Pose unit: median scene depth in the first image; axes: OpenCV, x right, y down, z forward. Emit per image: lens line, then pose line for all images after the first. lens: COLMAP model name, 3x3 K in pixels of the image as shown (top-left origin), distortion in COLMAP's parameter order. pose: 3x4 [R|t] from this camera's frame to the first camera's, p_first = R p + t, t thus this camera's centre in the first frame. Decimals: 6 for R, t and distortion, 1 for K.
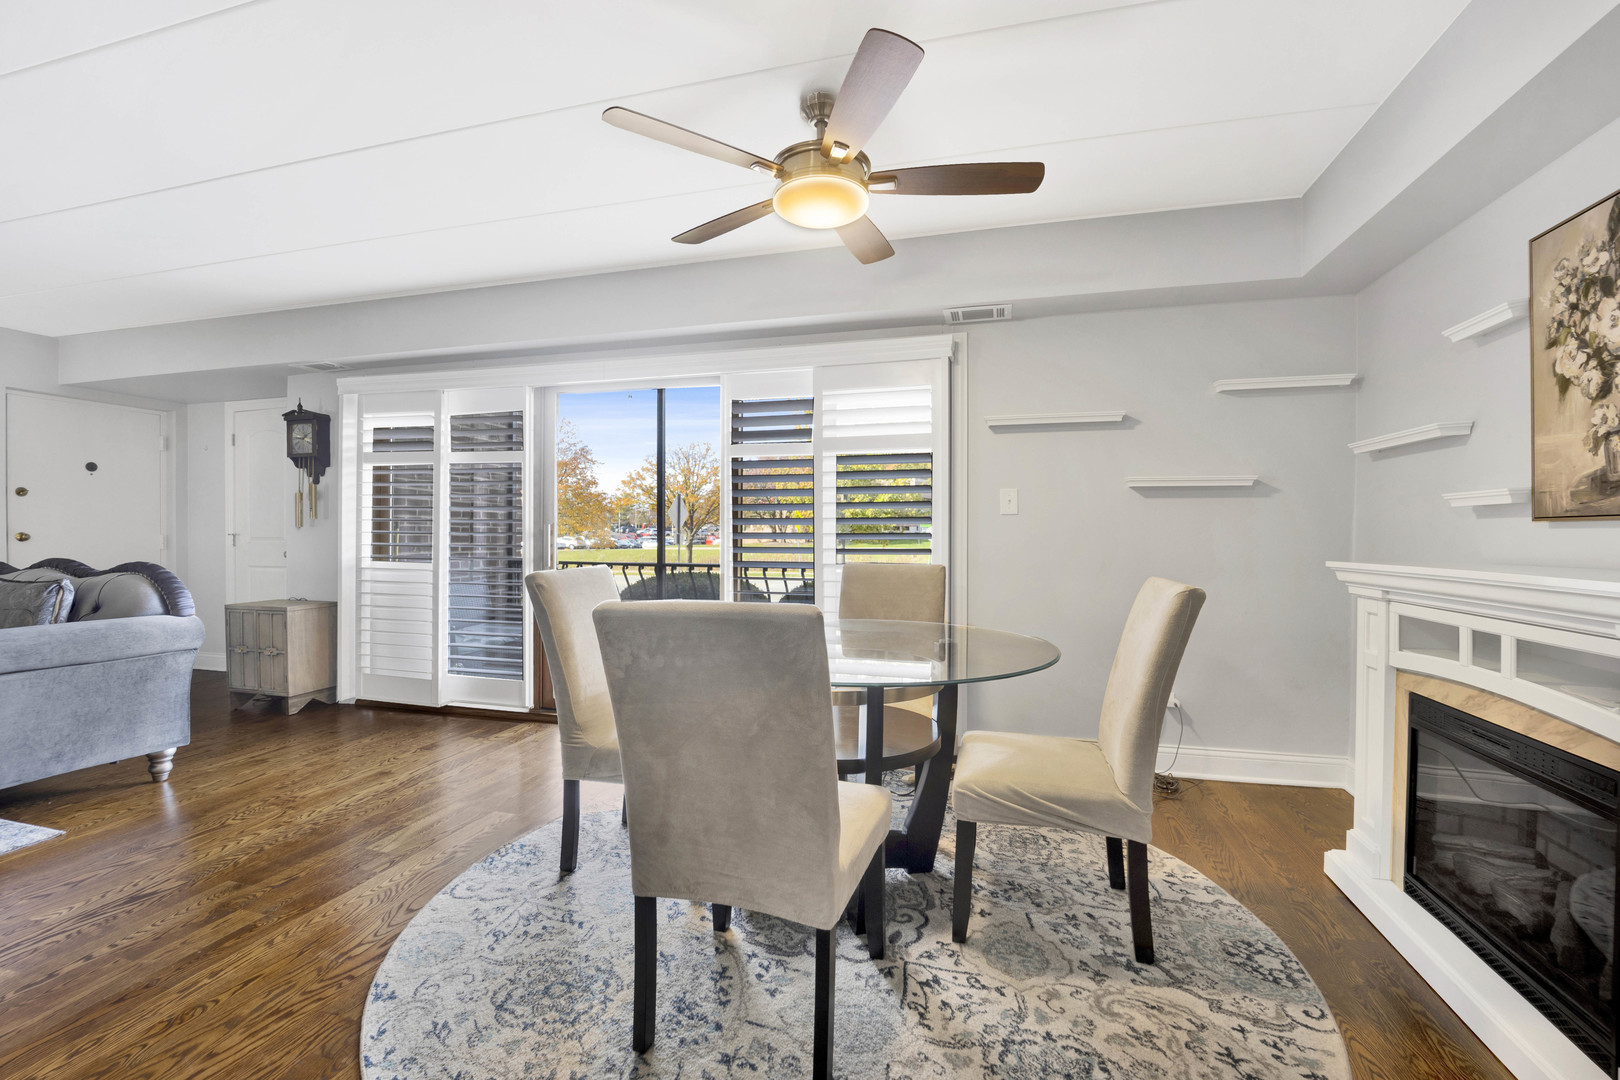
lens RADIAL K [[673.5, 0, 803.7], [0, 673.5, 534.5], [0, 0, 1]] dist [-0.001634, -0.000175]
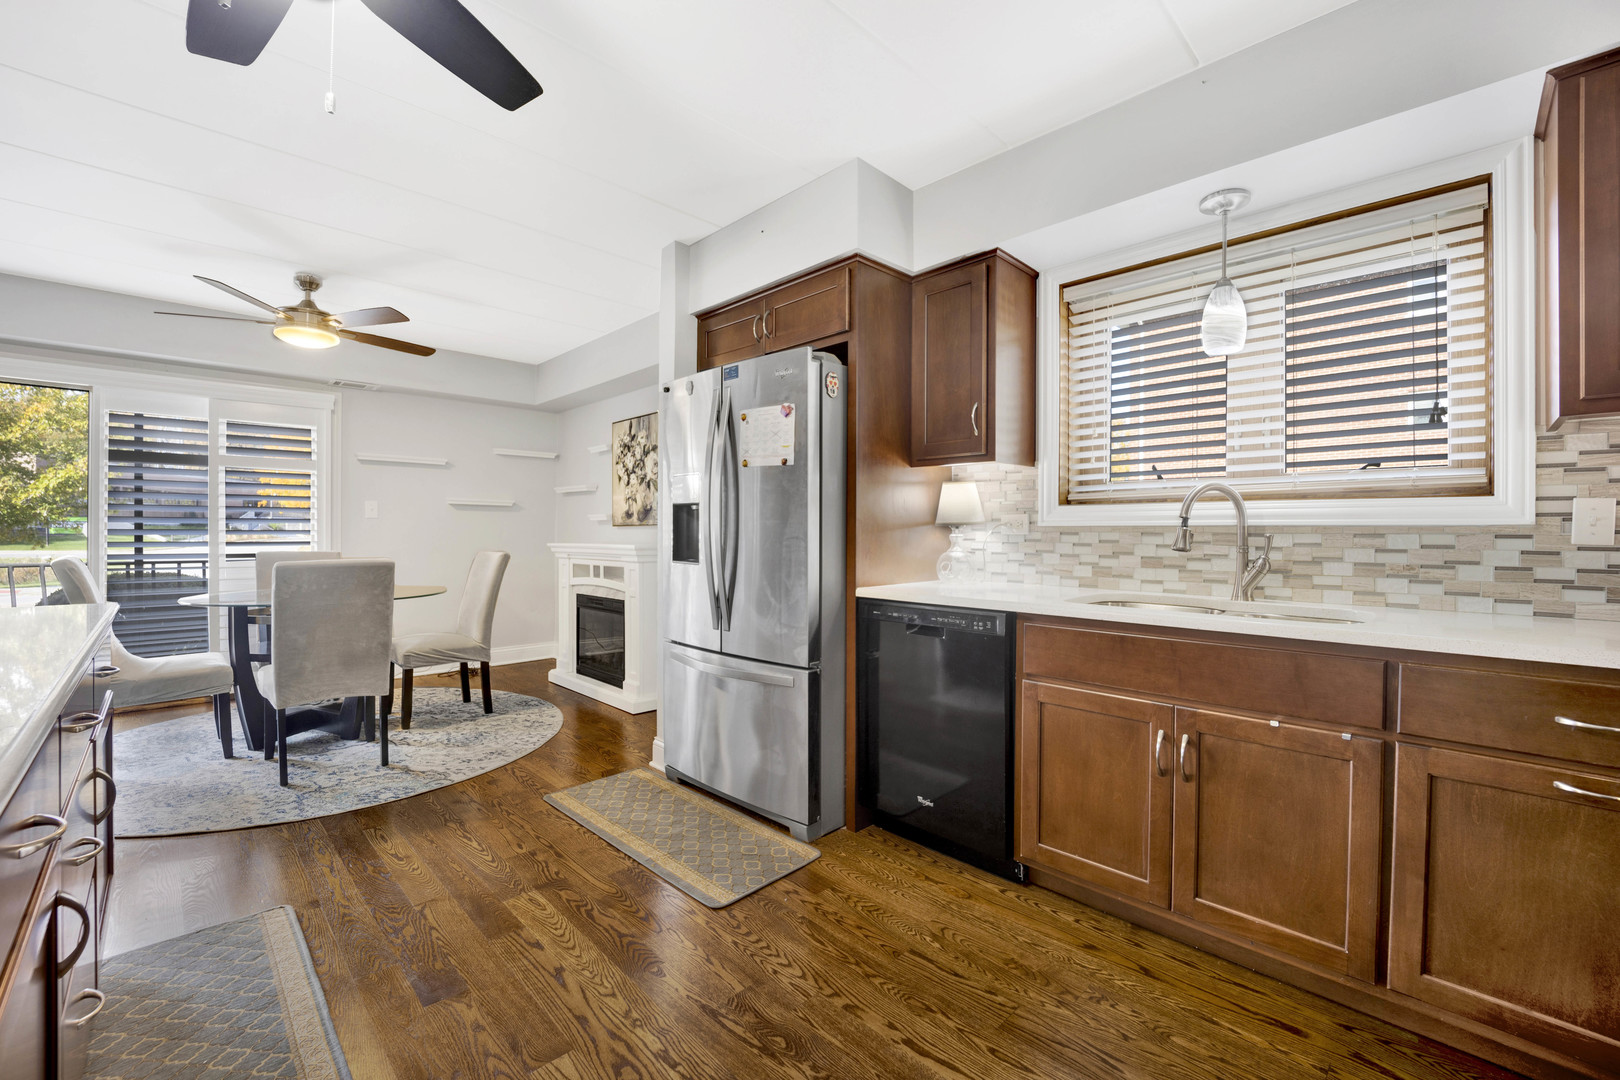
lens RADIAL K [[660.0, 0, 799.7], [0, 660.0, 535.4], [0, 0, 1]] dist [-0.016796, -0.000183]
pose [[0.490231, -0.004847, 0.871579, -0.826444], [-0.001015, 0.999981, 0.006132, -0.000721], [-0.871592, -0.003891, 0.490216, -0.921865]]
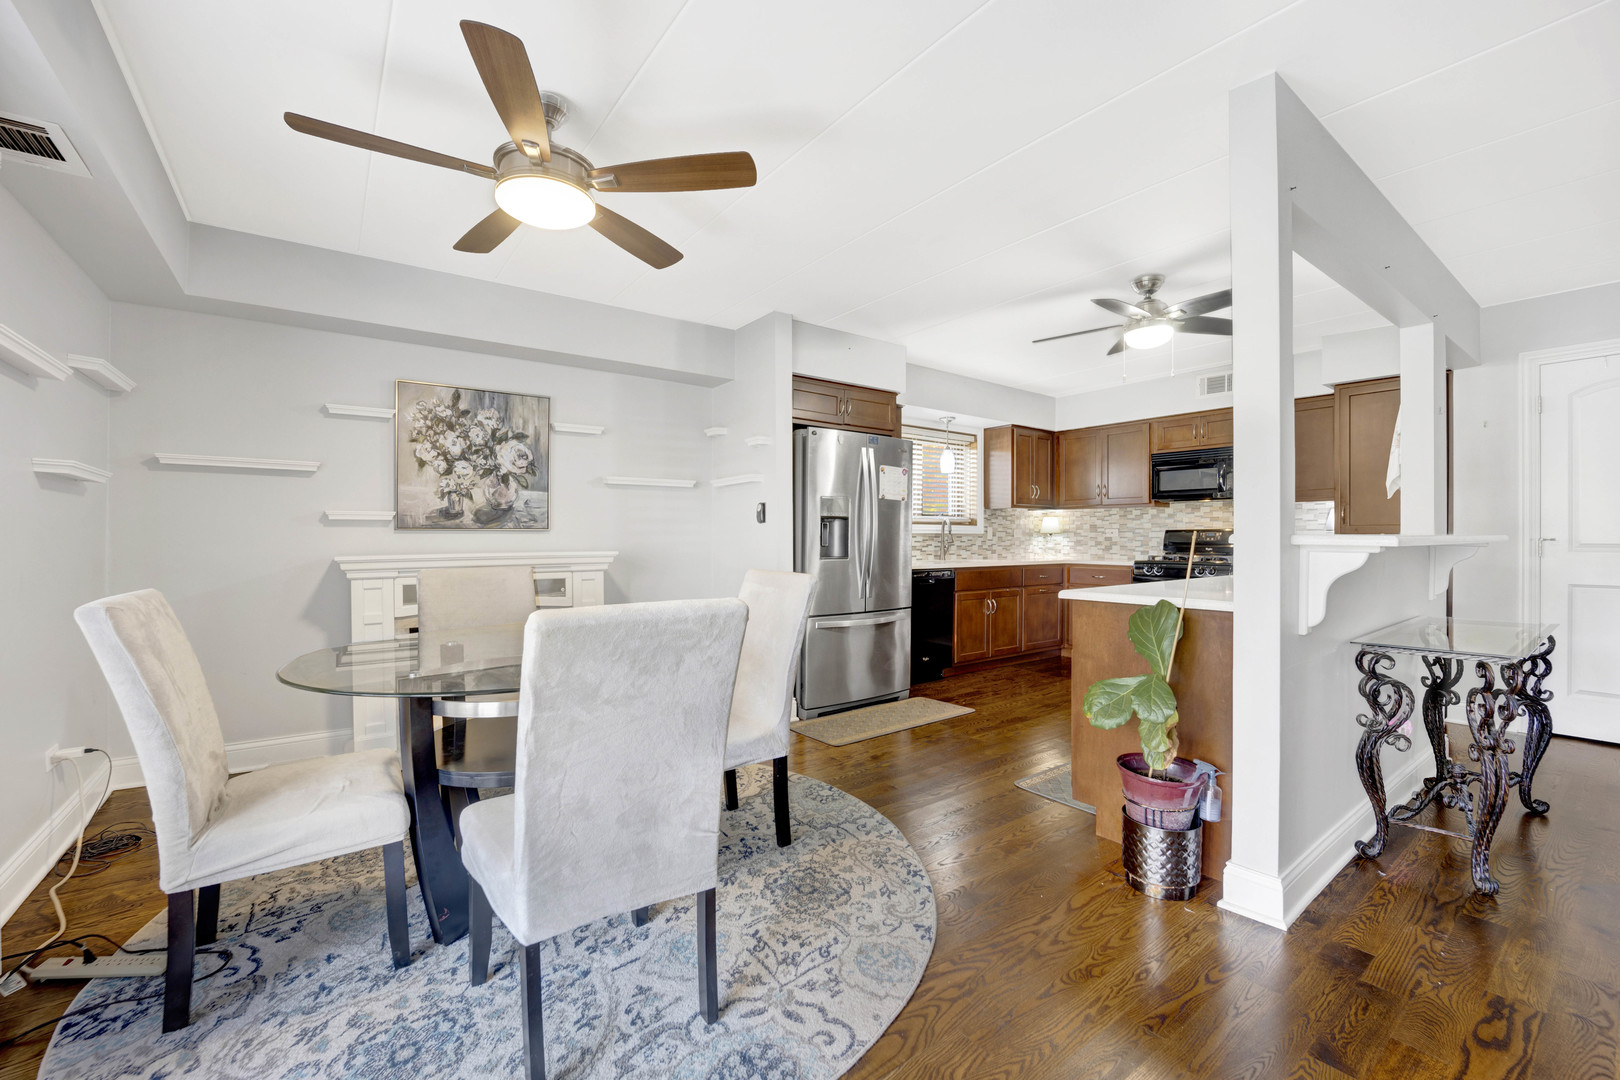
lens RADIAL K [[630.3, 0, 817.6], [0, 630.3, 538.8], [0, 0, 1]] dist [-0.034989, -0.000020]
pose [[-0.787254, -0.005894, 0.616600, -0.877873], [-0.001975, 0.999973, 0.007036, -0.006792], [-0.616625, 0.004321, -0.787245, 1.511563]]
